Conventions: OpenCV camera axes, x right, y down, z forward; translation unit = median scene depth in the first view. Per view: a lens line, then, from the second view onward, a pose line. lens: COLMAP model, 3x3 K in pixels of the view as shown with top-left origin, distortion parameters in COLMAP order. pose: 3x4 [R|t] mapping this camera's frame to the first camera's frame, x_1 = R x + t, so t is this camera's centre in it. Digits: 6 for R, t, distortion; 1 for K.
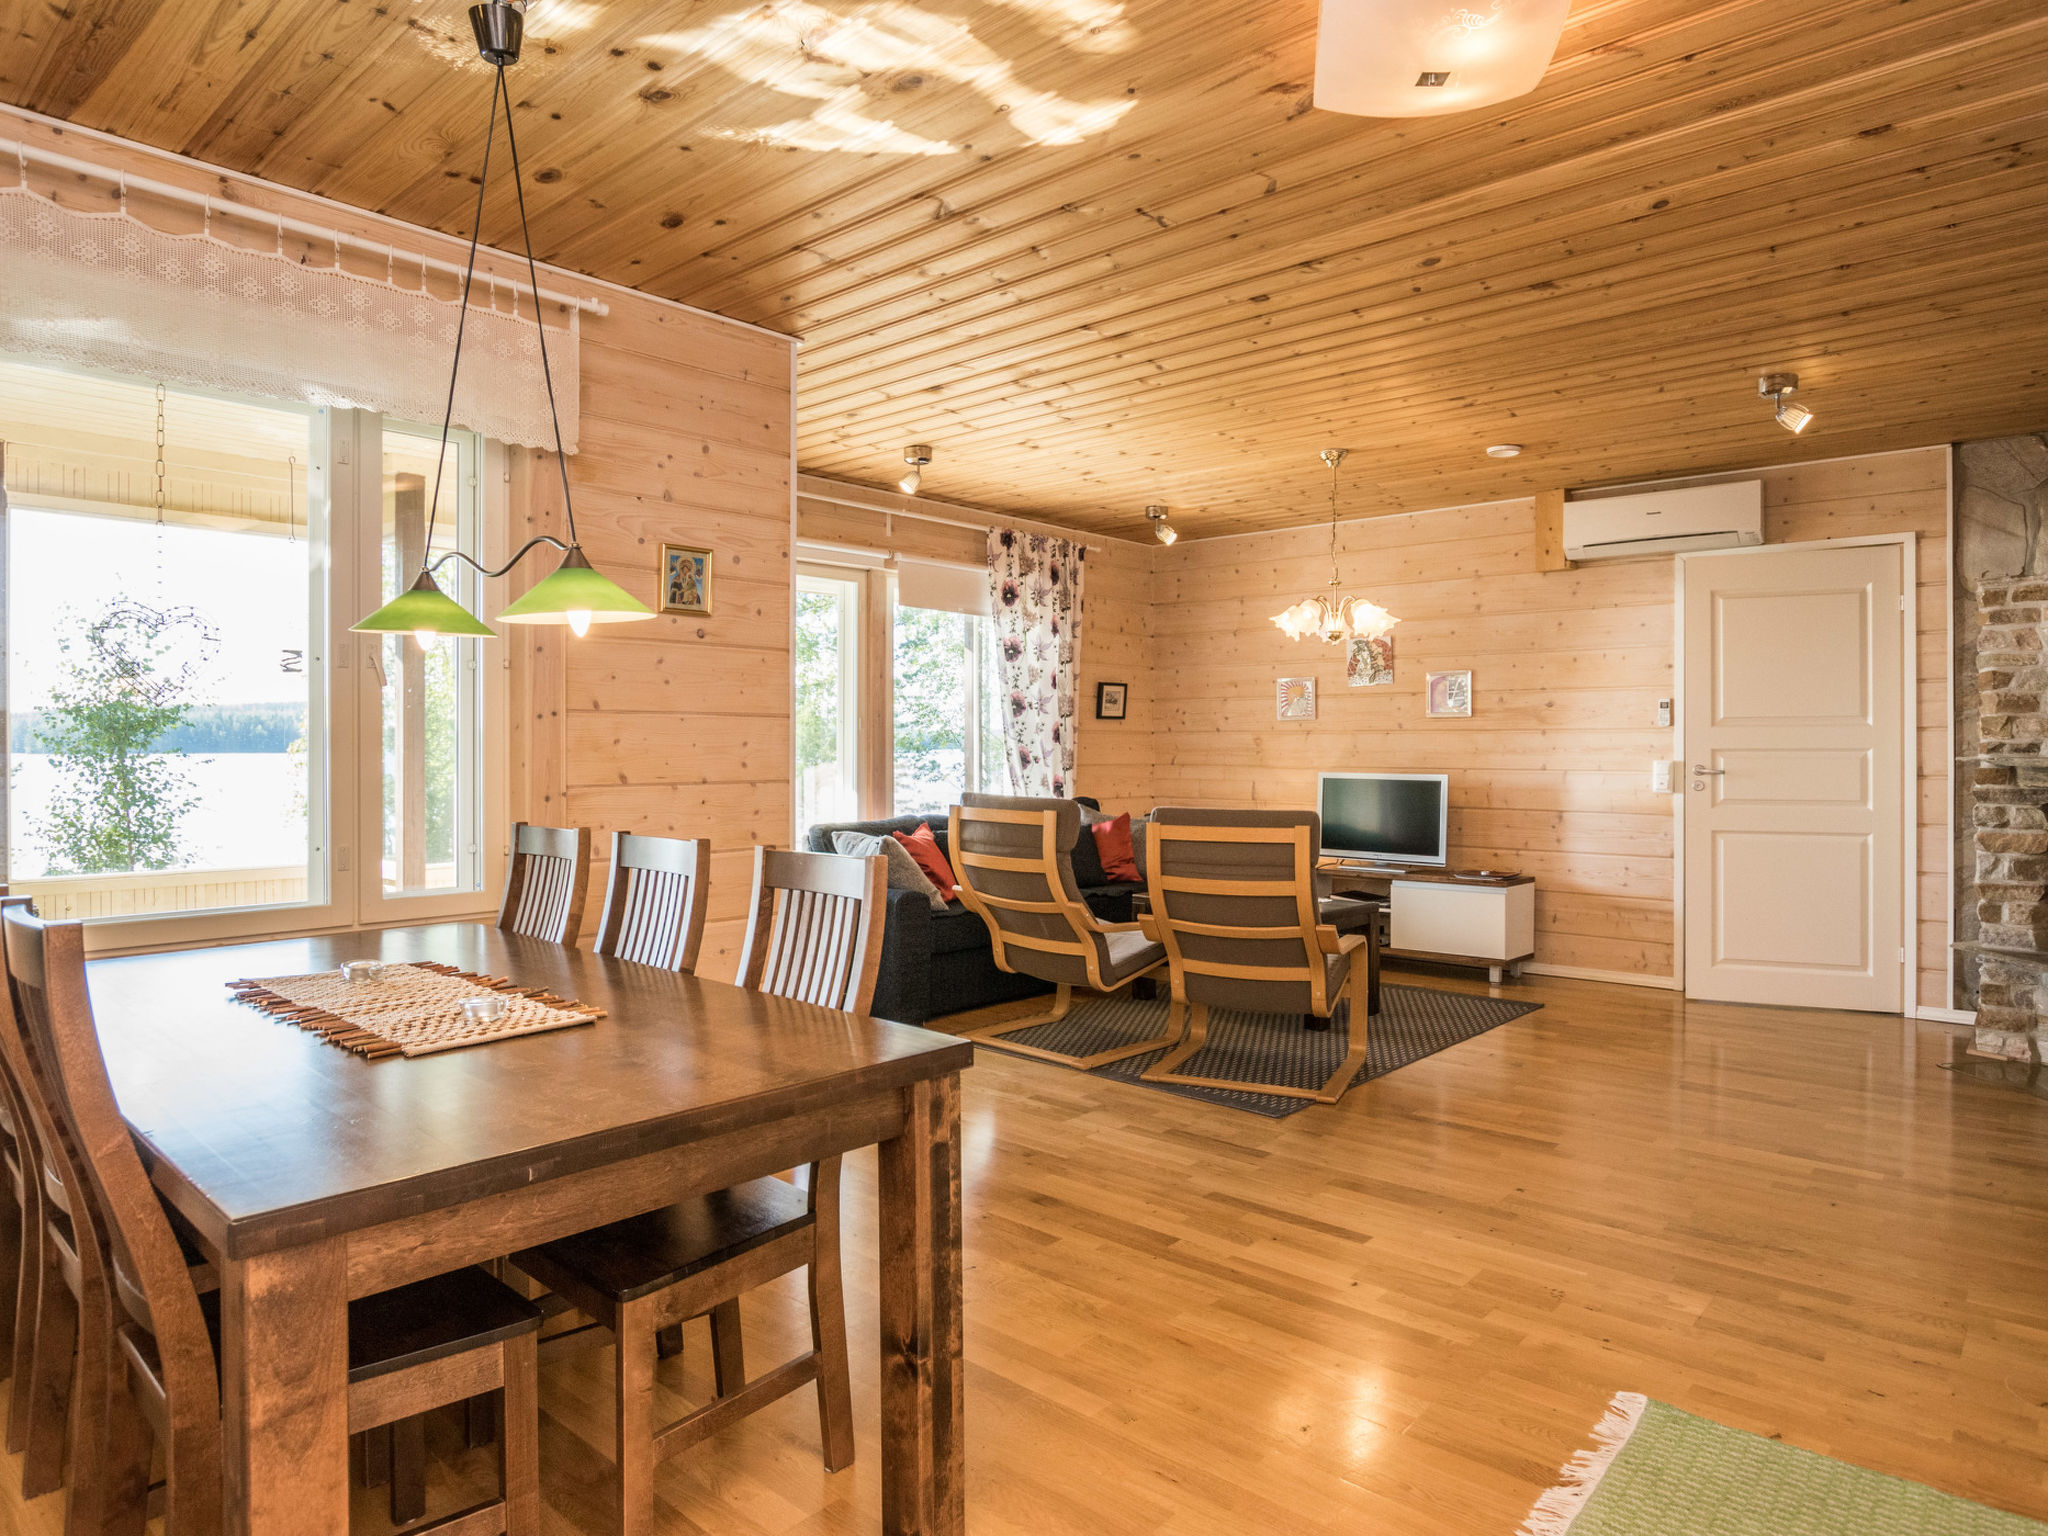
lens RADIAL K [[1237.1, 0, 1025.9], [0, 1237.1, 751.6], [0, 0, 1]] dist [-0.018024, 0.002389]
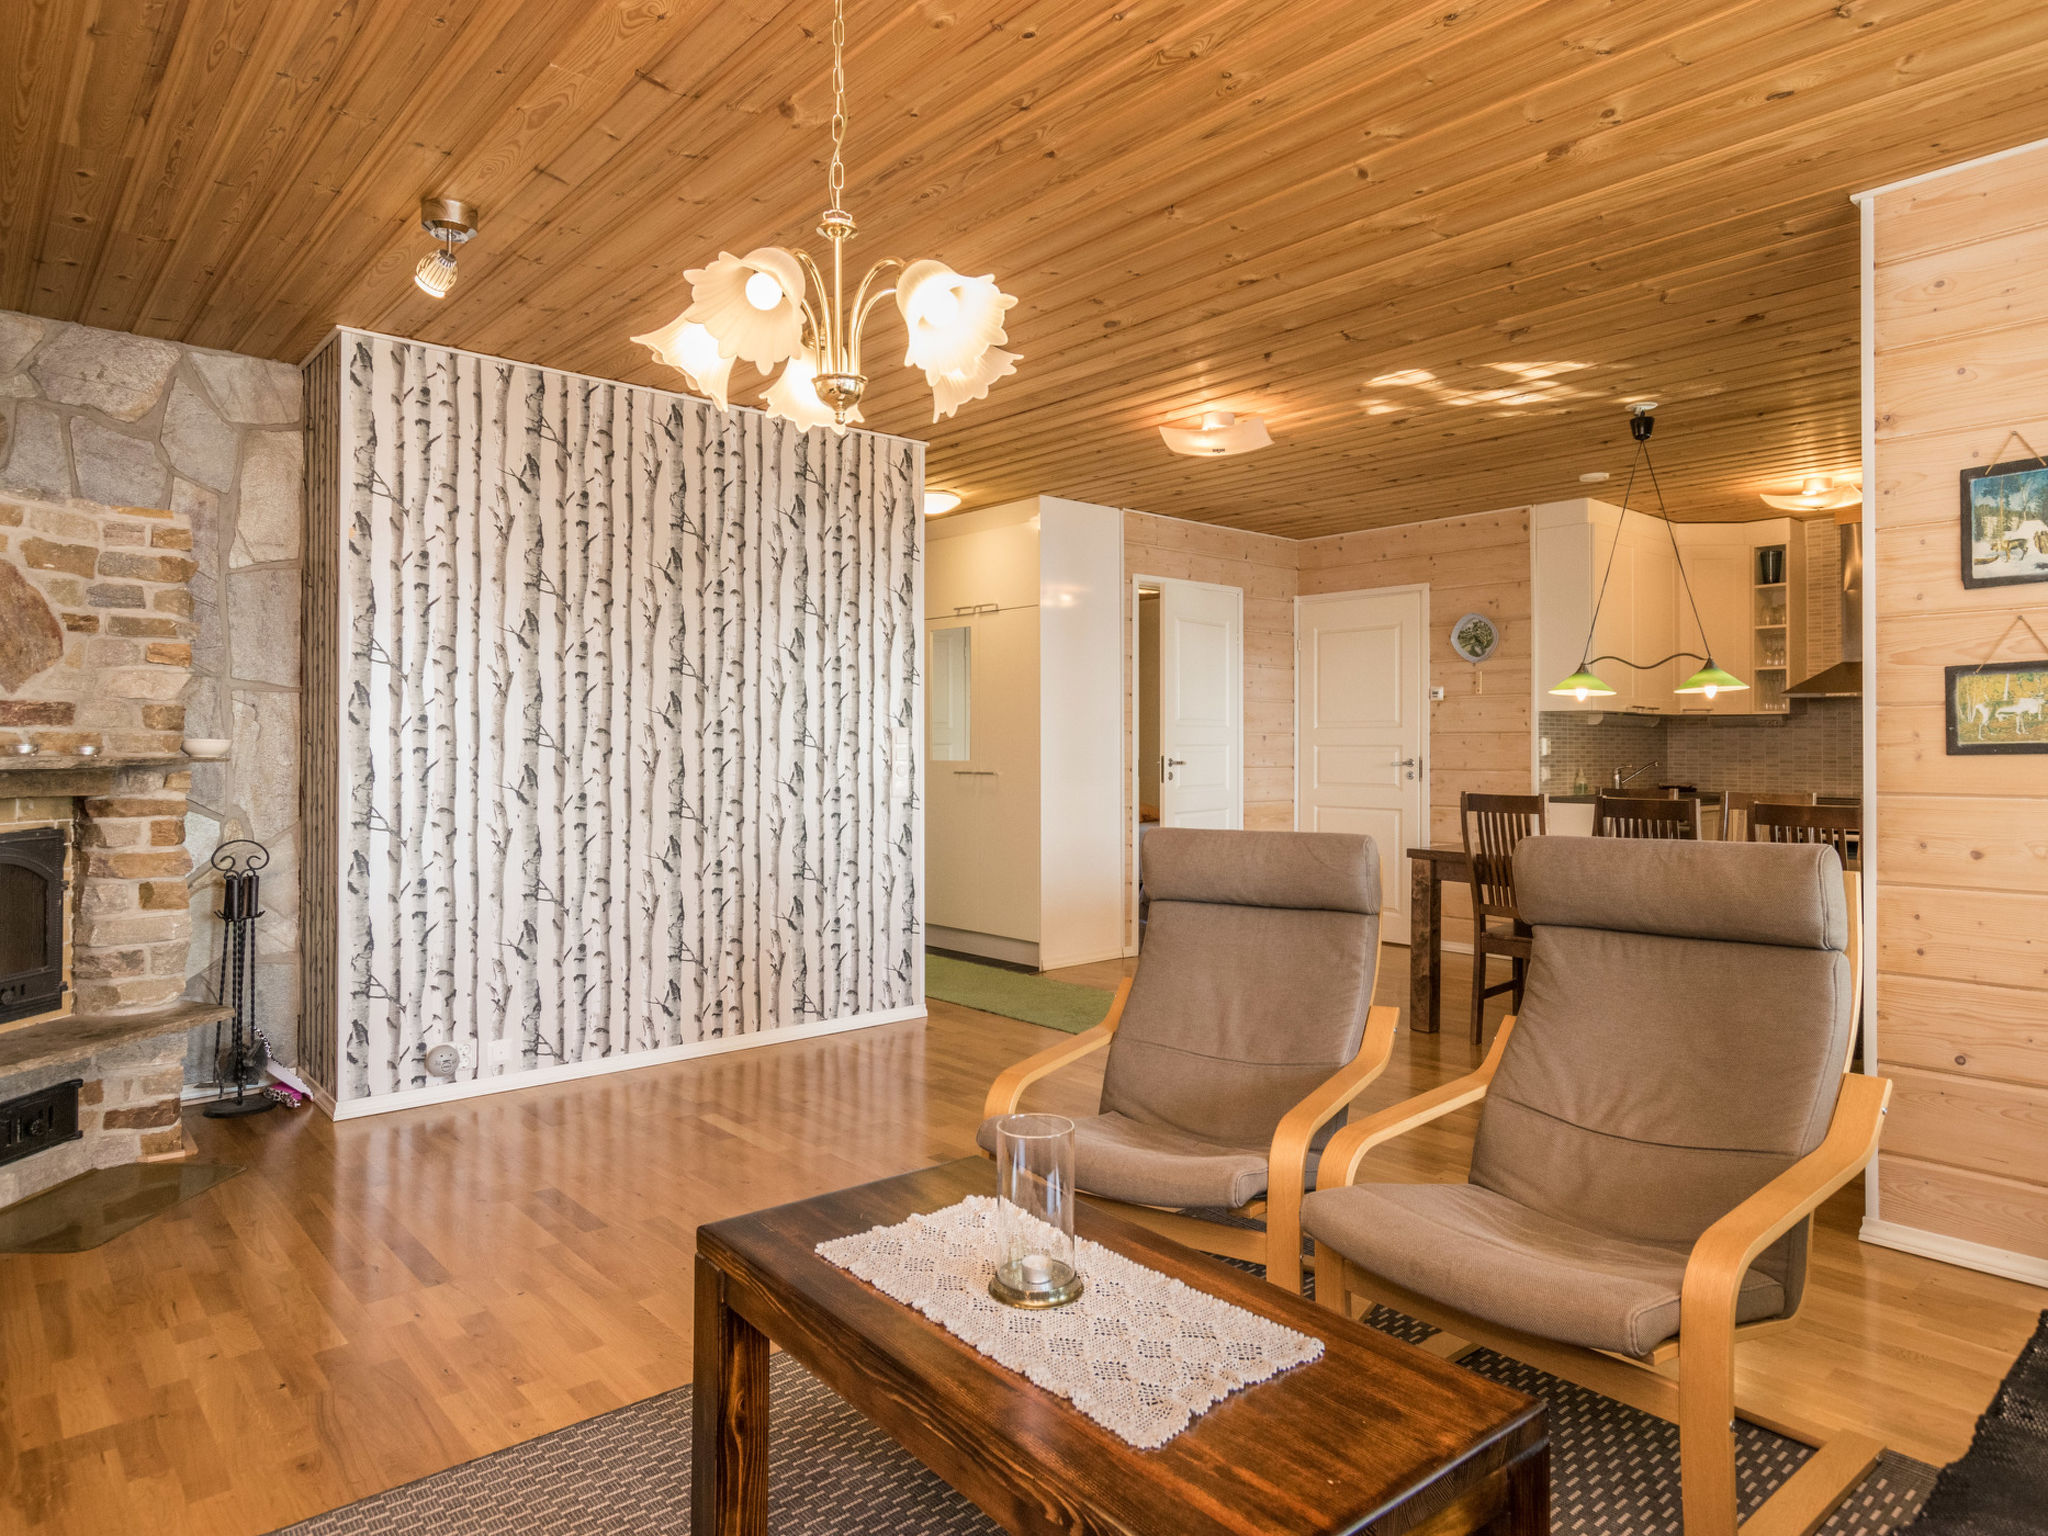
lens RADIAL K [[1237.1, 0, 1027.8], [0, 1237.1, 747.3], [0, 0, 1]] dist [-0.018024, 0.002389]
pose [[-0.991718, -0.000373, 0.128432, 0.131820], [0.000295, 0.999986, 0.005189, -0.003885], [-0.128432, 0.005184, -0.991705, 1.127343]]
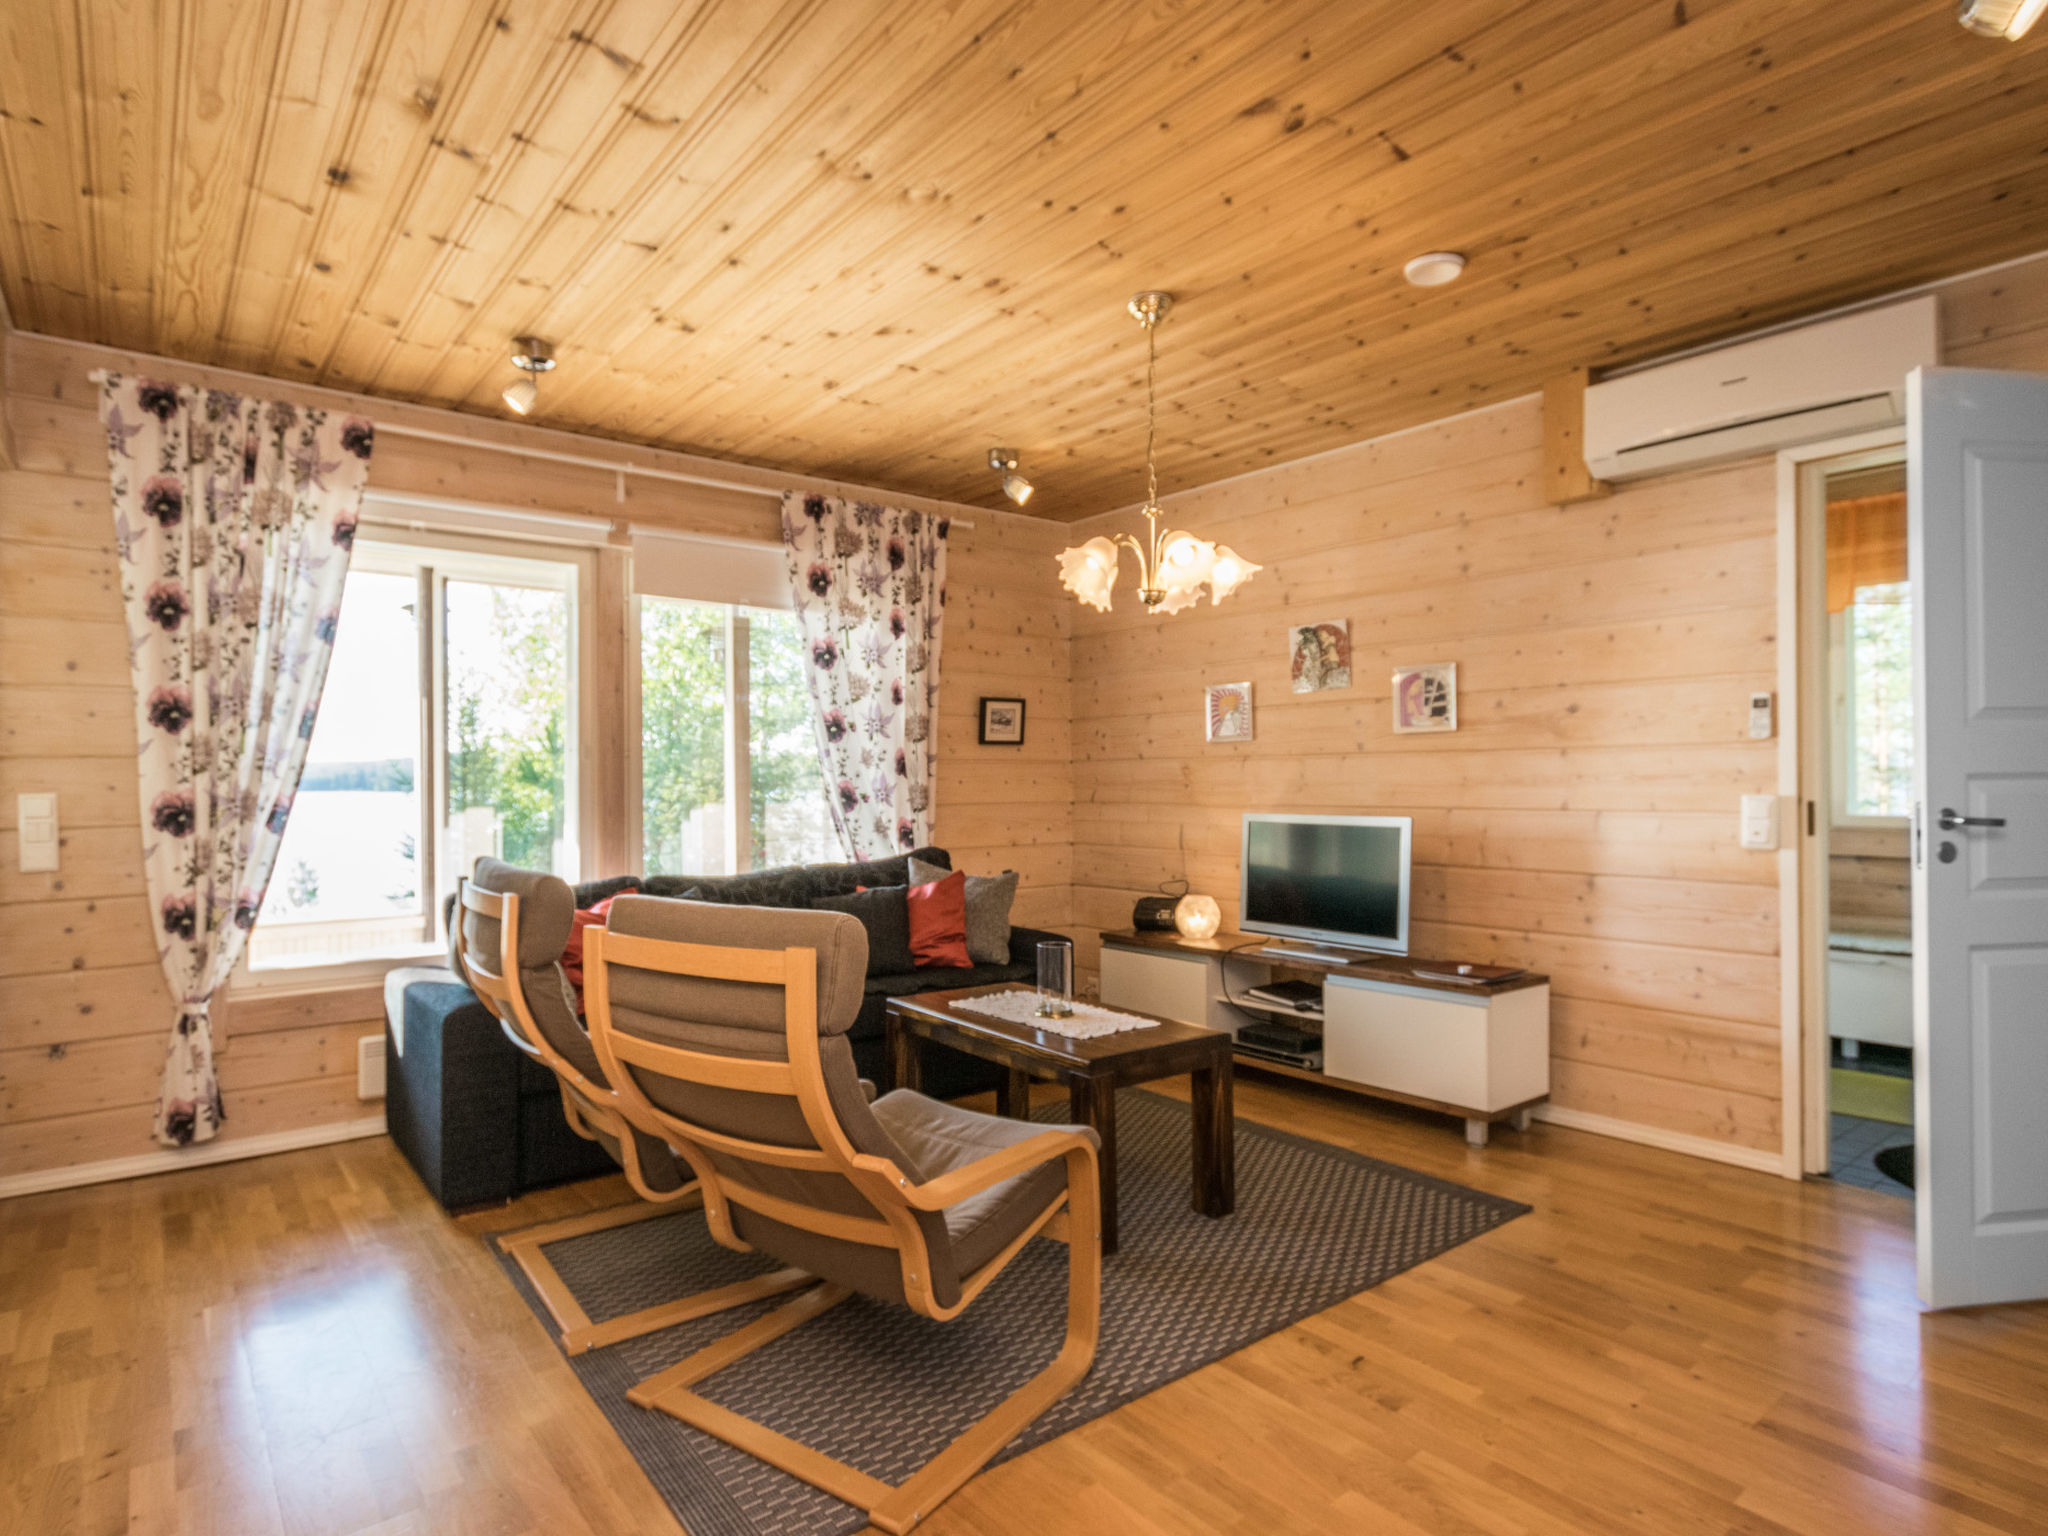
lens RADIAL K [[1107.4, 0, 1007.5], [0, 1107.4, 783.0], [0, 0, 1]] dist [-0.005596, 0.002770]
pose [[0.985060, -0.008484, -0.172001, 0.232635], [0.008033, 0.999962, -0.003315, 0.000168], [0.172023, 0.001884, 0.985091, 0.378188]]
